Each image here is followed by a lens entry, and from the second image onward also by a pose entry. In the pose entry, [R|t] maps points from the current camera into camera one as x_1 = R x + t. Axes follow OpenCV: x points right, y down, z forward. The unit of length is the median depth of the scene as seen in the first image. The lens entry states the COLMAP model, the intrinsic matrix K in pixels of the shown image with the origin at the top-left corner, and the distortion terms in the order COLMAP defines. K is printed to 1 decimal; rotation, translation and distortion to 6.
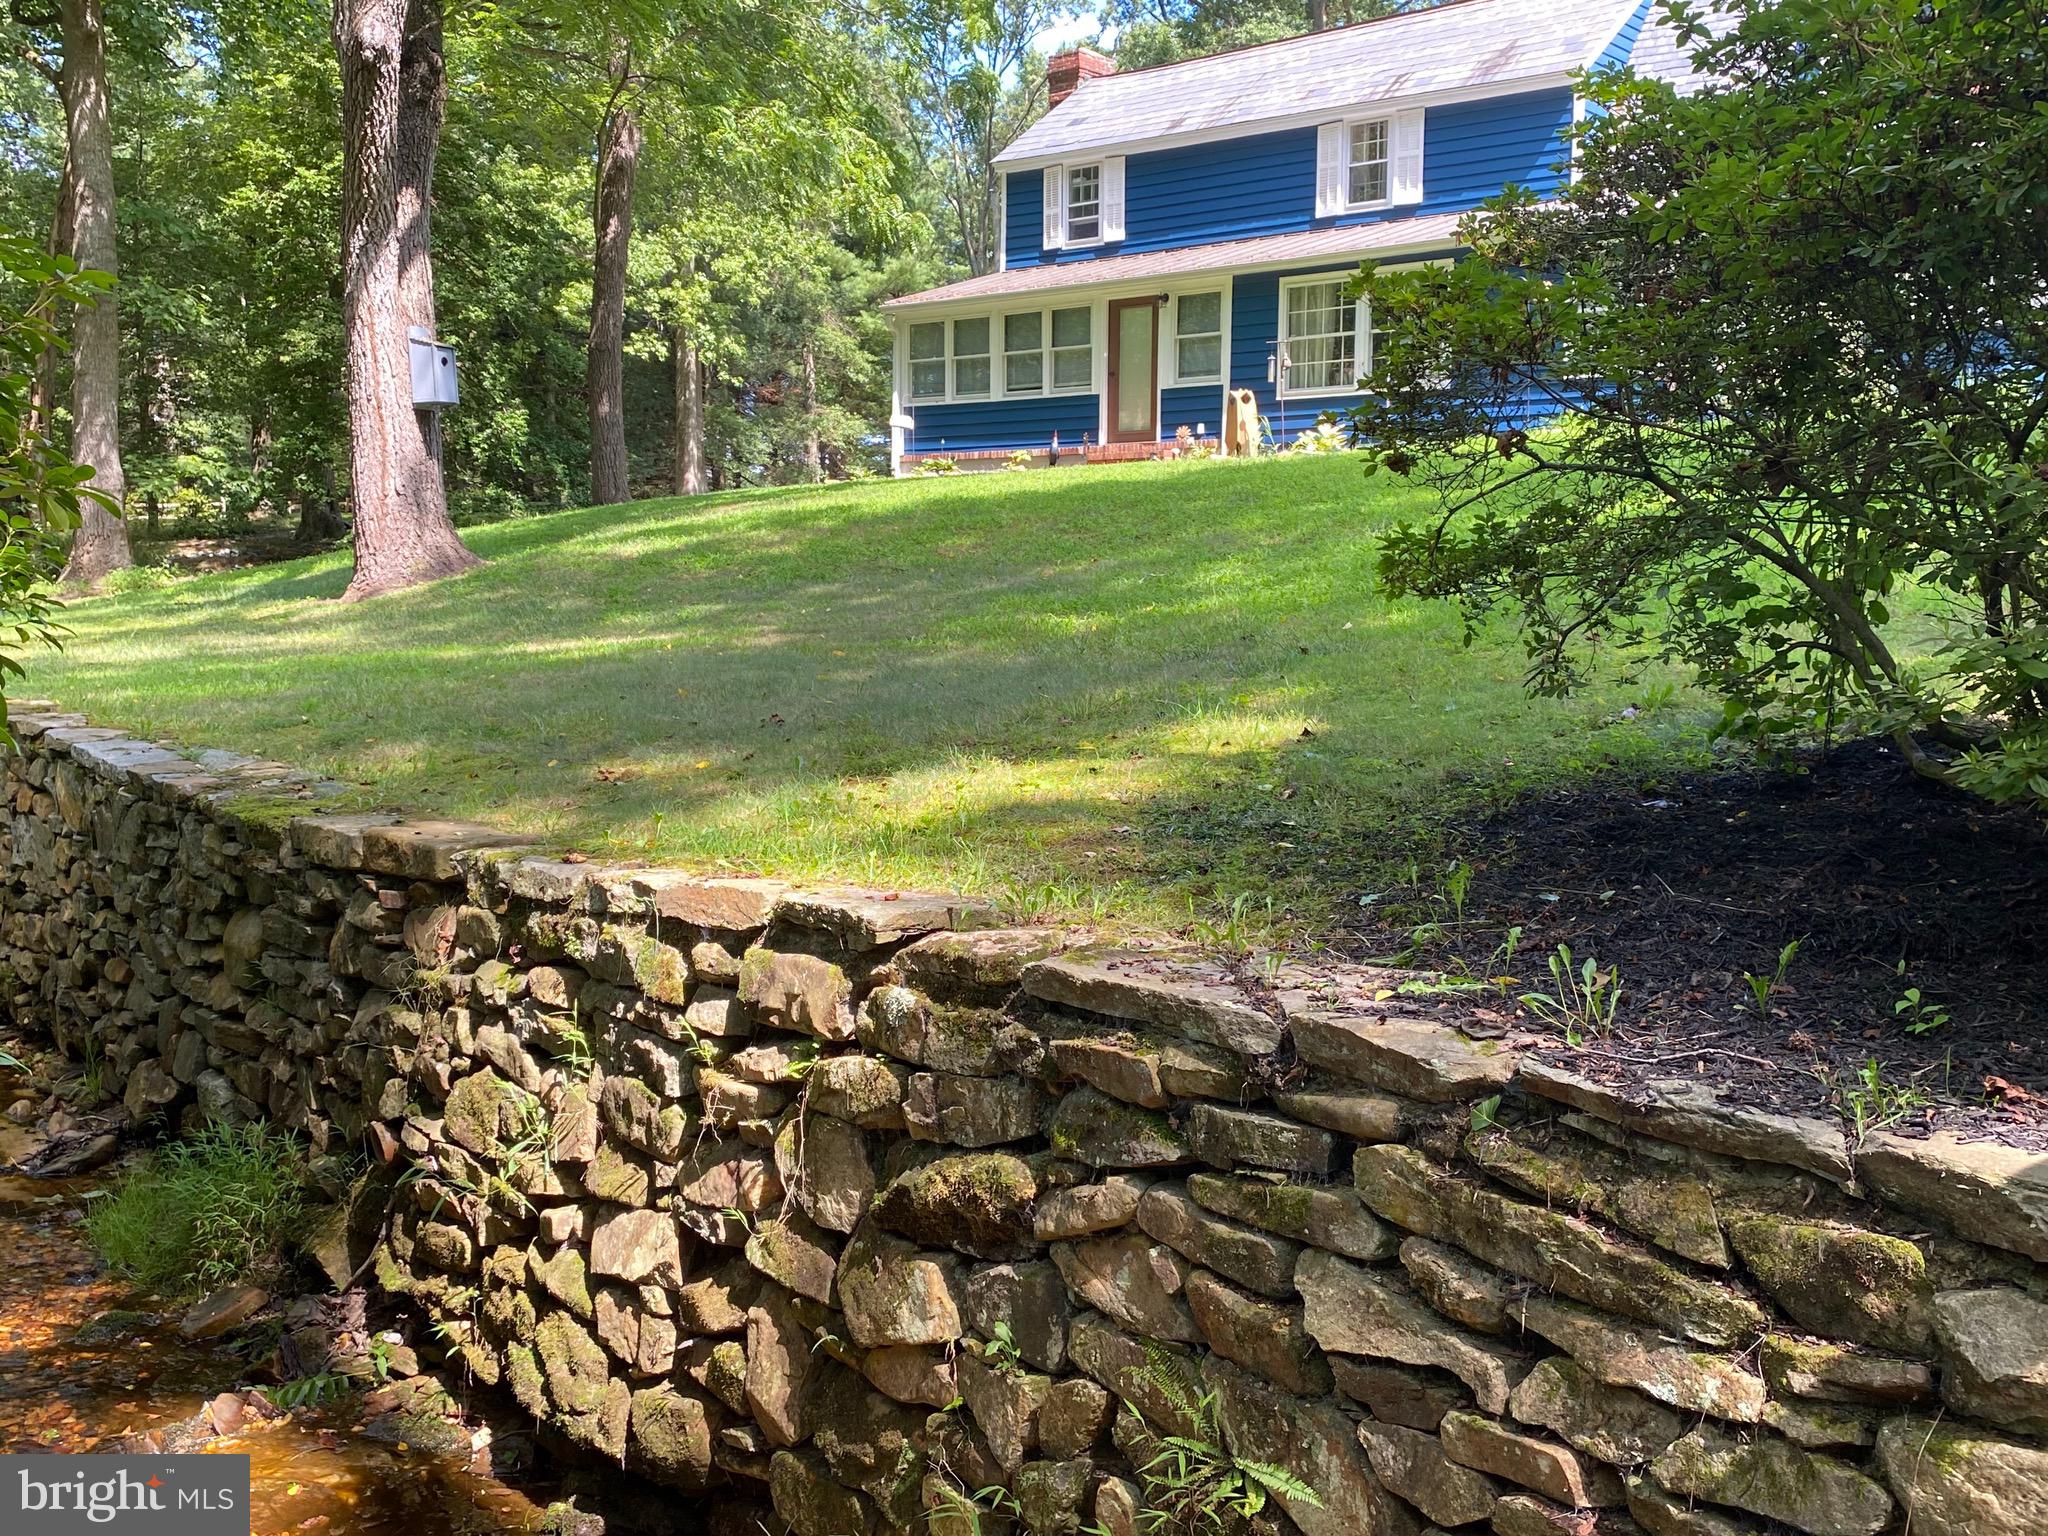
lens RADIAL K [[1898.1, 0, 1028.9], [0, 1898.1, 761.6], [0, 0, 1]] dist [0.175326, -0.548664]
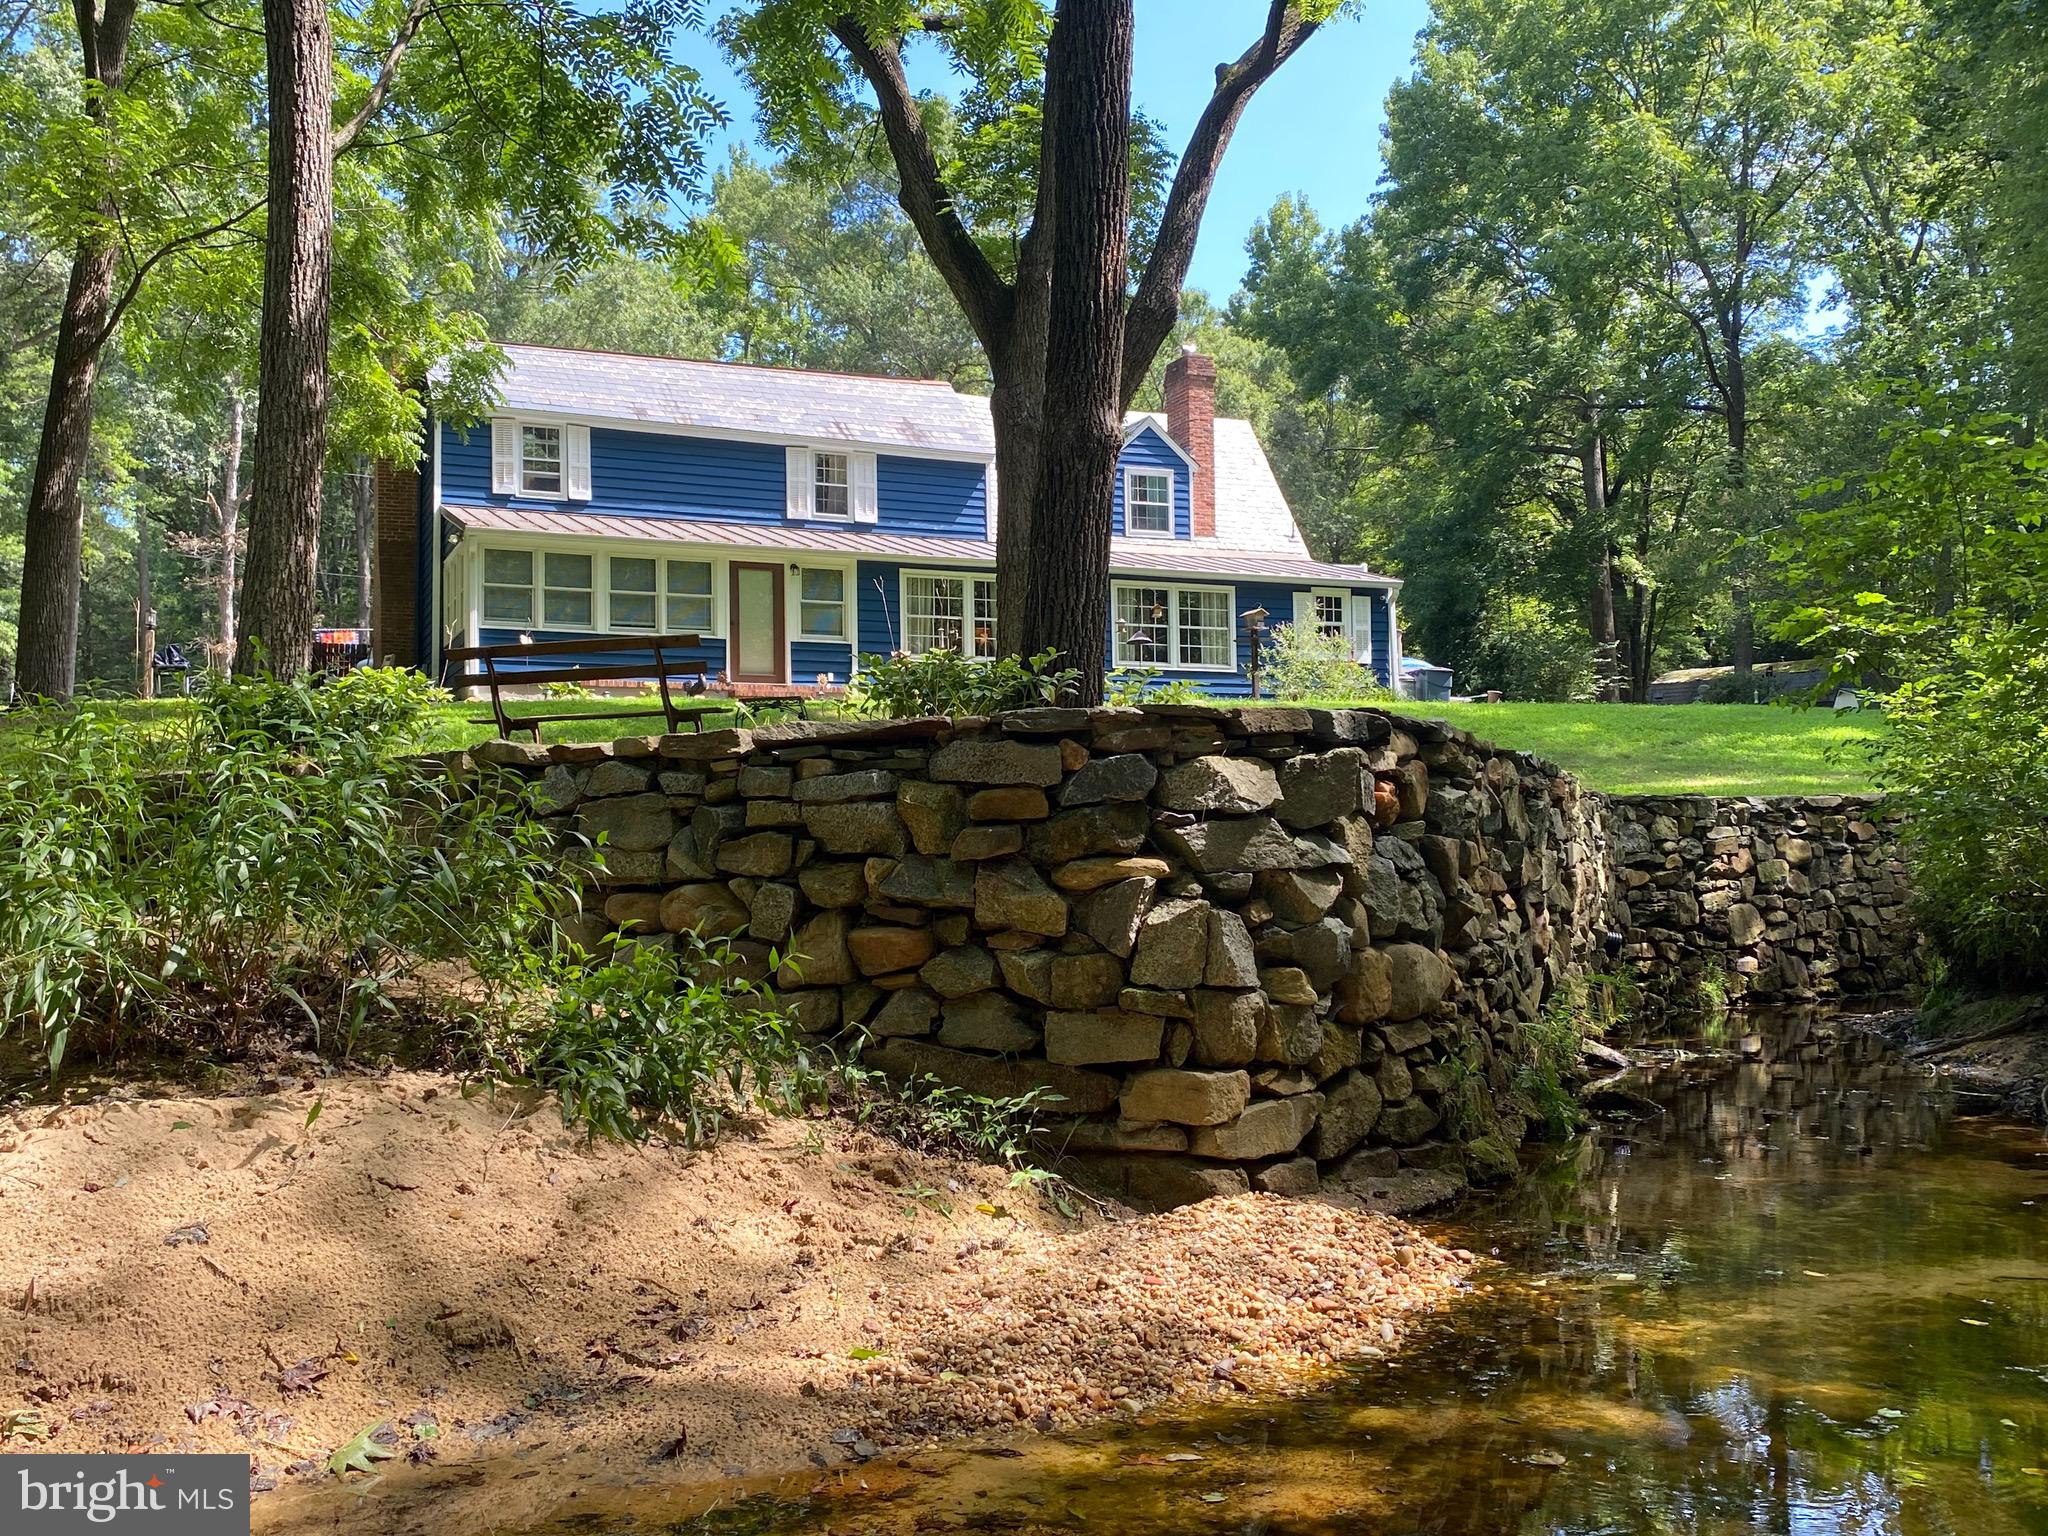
lens RADIAL K [[1900.3, 0, 991.0], [0, 1900.3, 780.3], [0, 0, 1]] dist [0.121126, -0.288601]
pose [[0.452595, 0.035686, 0.891002, -0.881128], [0.103110, 0.990402, -0.092043, 0.011064], [-0.885735, 0.133530, 0.444571, 0.361301]]
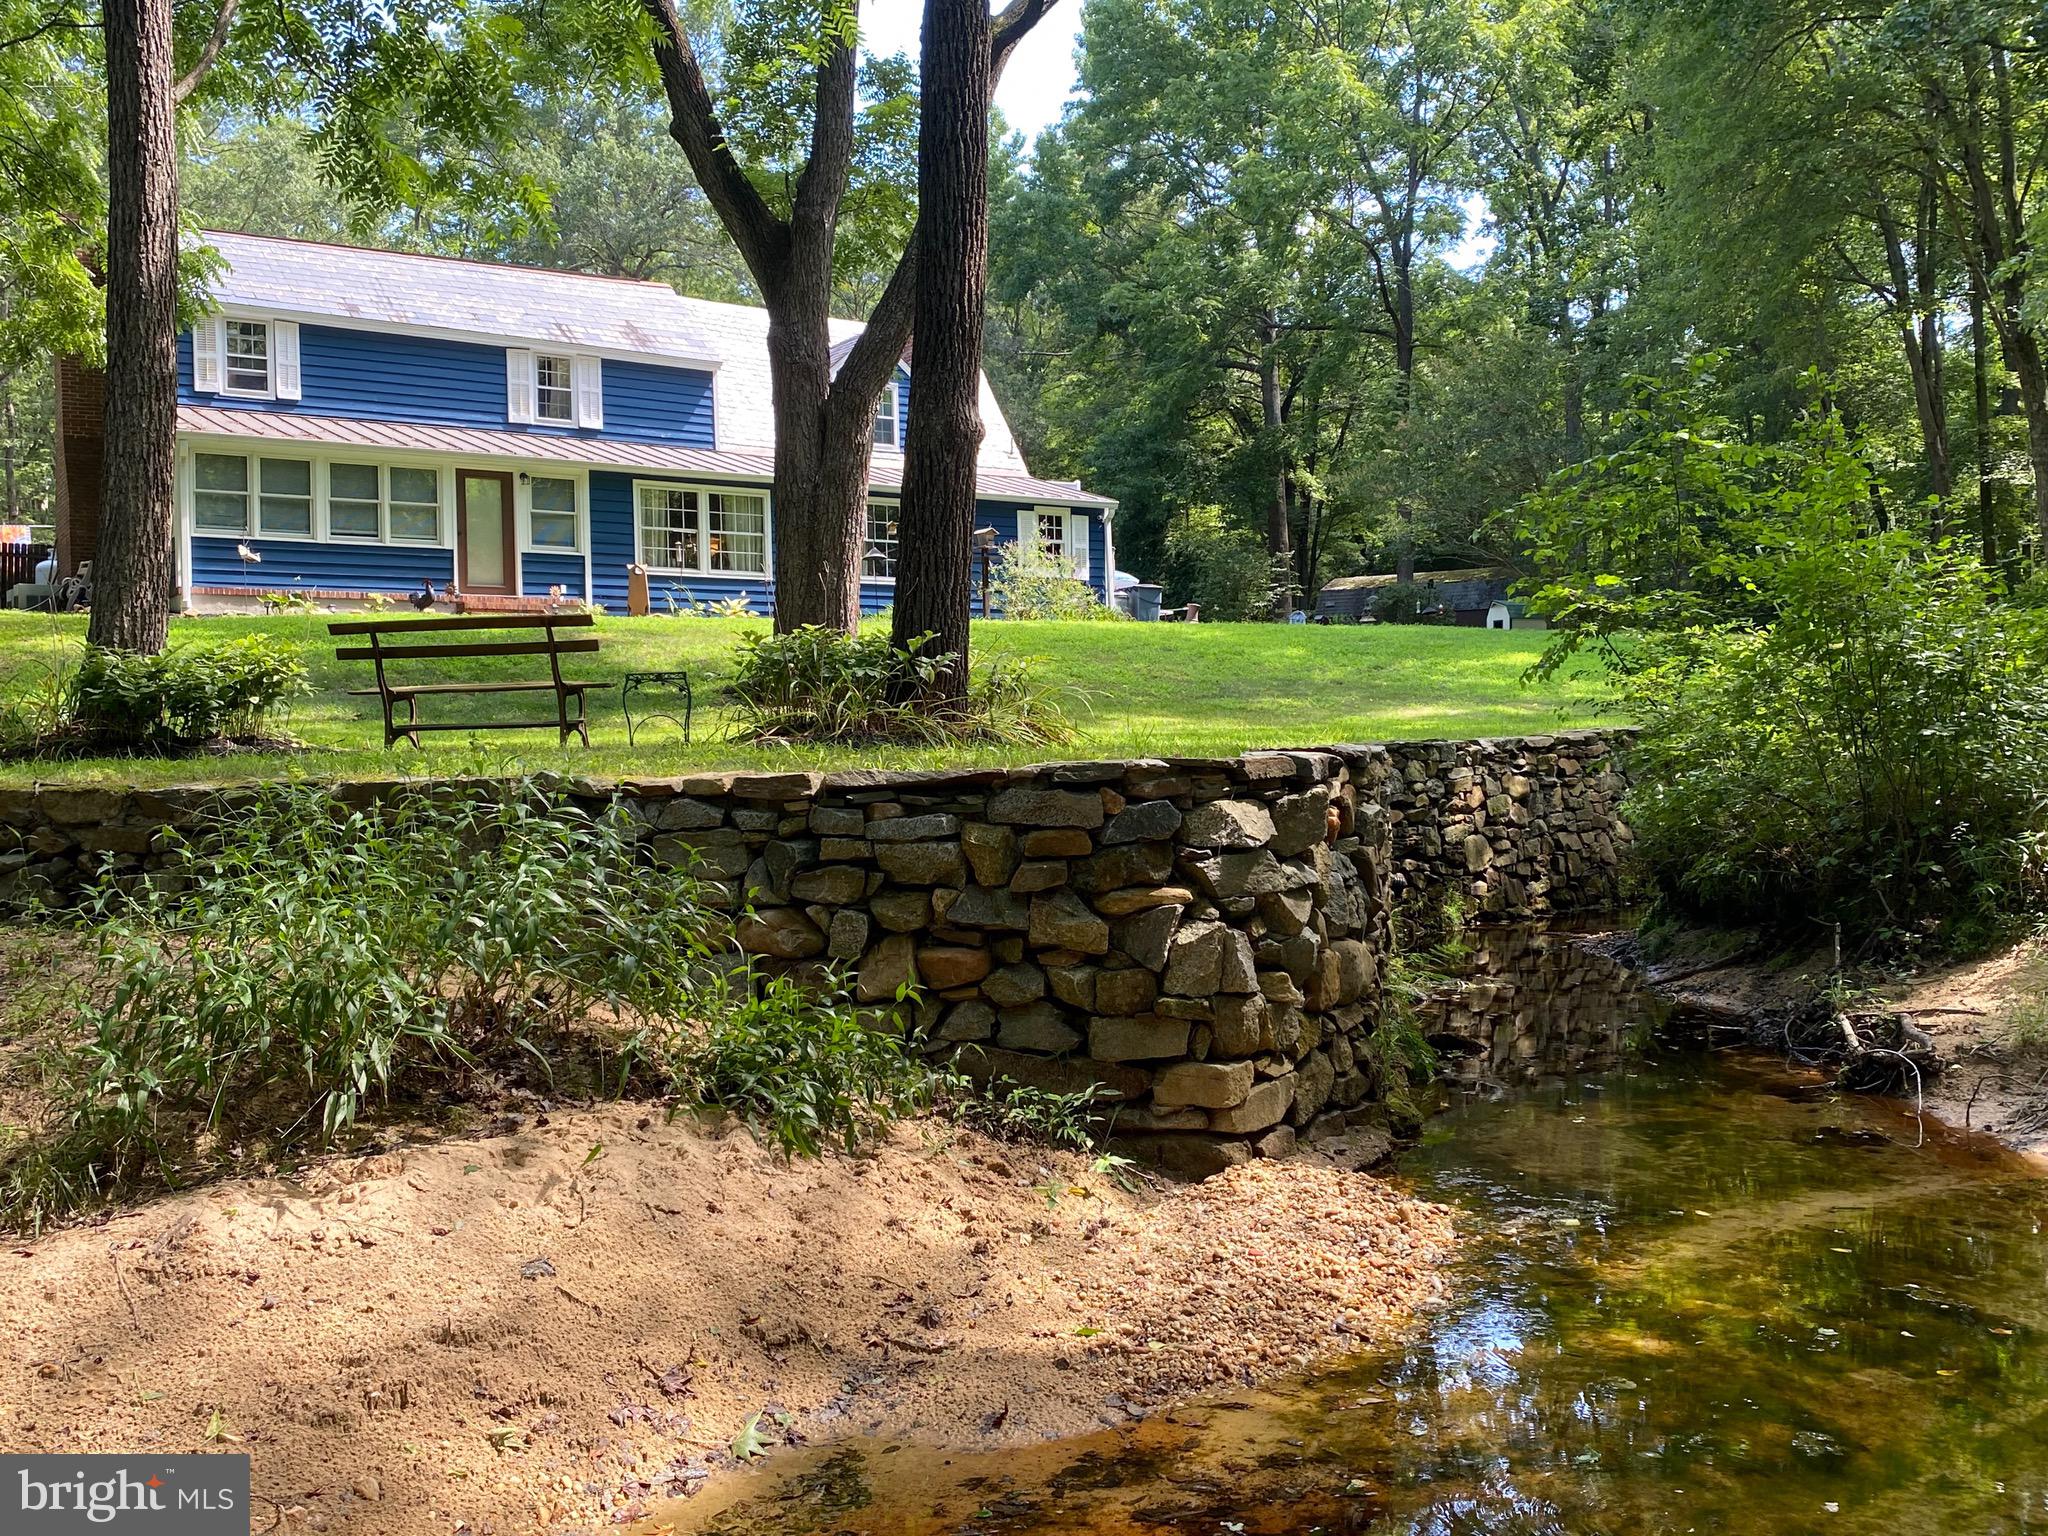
lens RADIAL K [[1898.1, 0, 1028.9], [0, 1898.1, 761.6], [0, 0, 1]] dist [0.175326, -0.548664]
pose [[0.273365, -0.011639, 0.961840, -0.926513], [0.114909, 0.993162, -0.020640, -0.008583], [-0.955022, 0.116166, 0.272833, 0.384656]]
